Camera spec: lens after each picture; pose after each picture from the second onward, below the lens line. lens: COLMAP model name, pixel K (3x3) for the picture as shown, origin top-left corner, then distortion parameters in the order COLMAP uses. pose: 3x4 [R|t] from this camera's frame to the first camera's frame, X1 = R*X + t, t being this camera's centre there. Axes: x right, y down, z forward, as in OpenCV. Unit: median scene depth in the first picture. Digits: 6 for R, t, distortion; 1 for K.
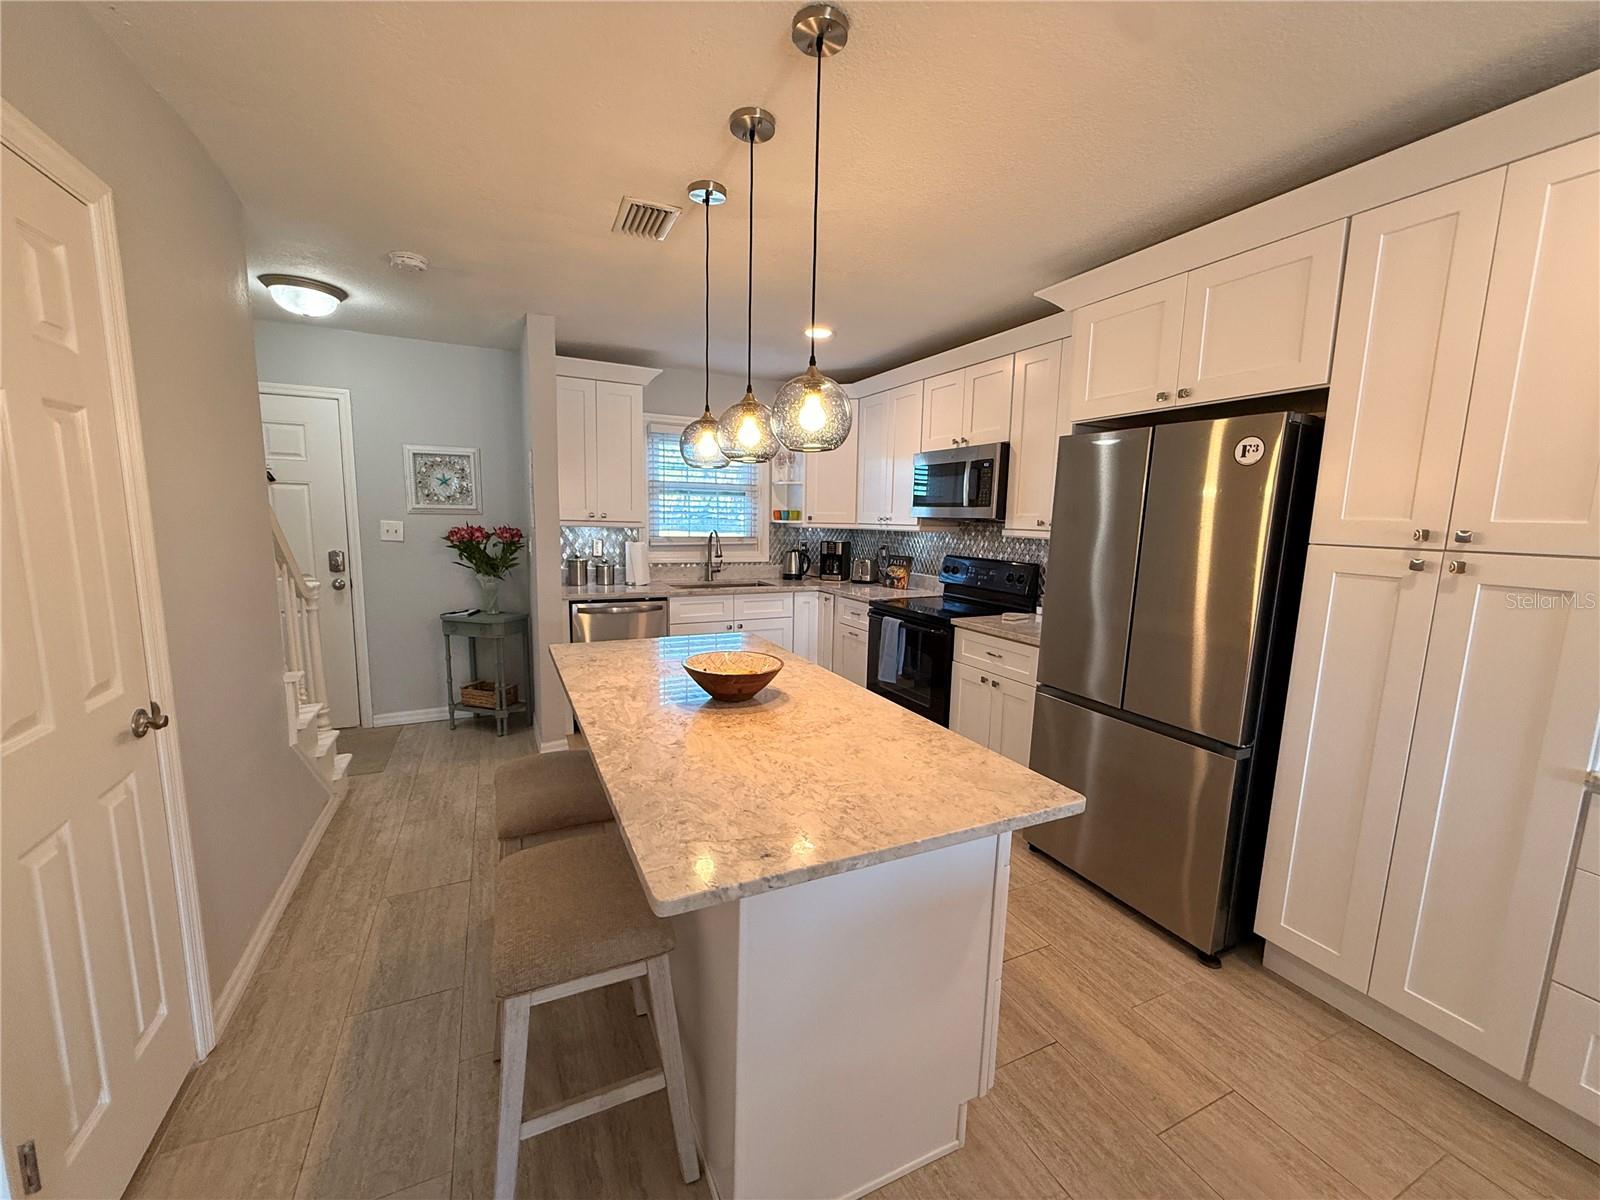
lens RADIAL K [[643.0, 0, 800.0], [0, 643.0, 600.0], [0, 0, 1]] dist [-0.001890, 0.000004]
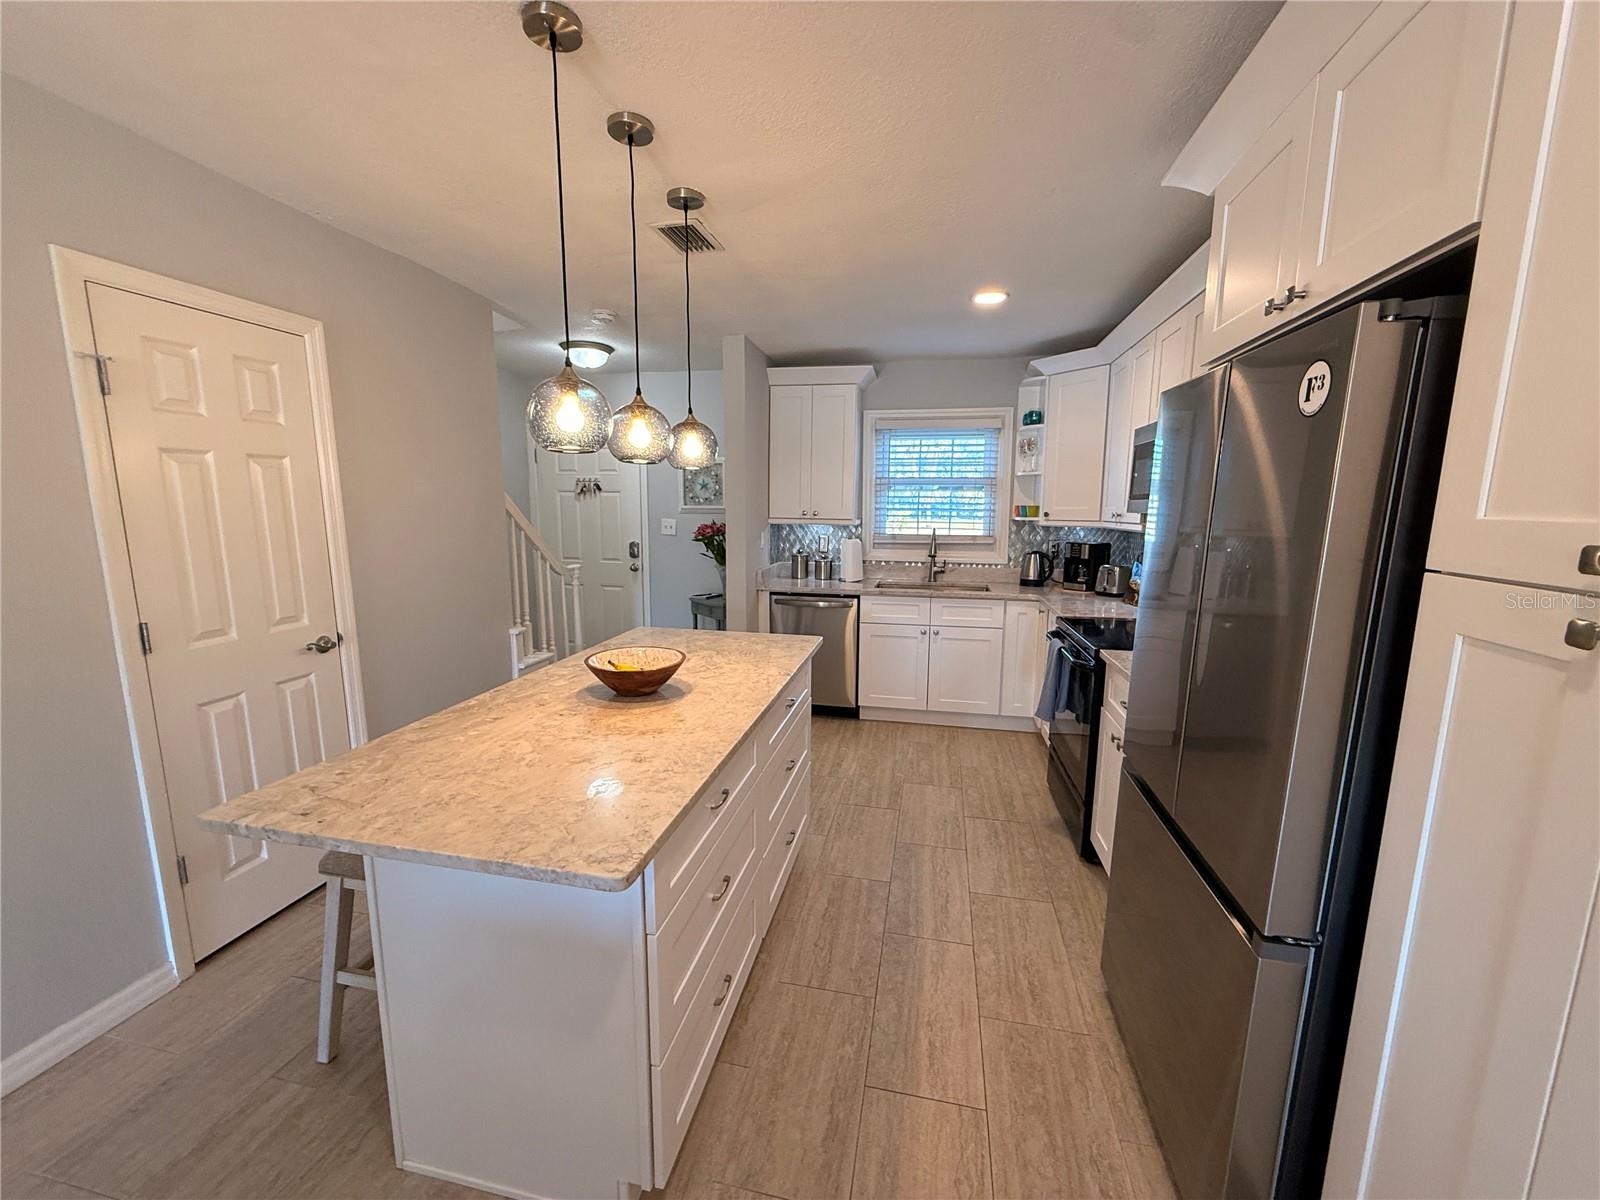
lens RADIAL K [[643.0, 0, 800.0], [0, 643.0, 600.0], [0, 0, 1]] dist [-0.001890, 0.000004]
pose [[0.787469, 0.075694, -0.611689, 0.352135], [-0.071421, 0.996951, 0.031424, -0.023038], [0.612203, 0.018942, 0.790474, 0.165368]]
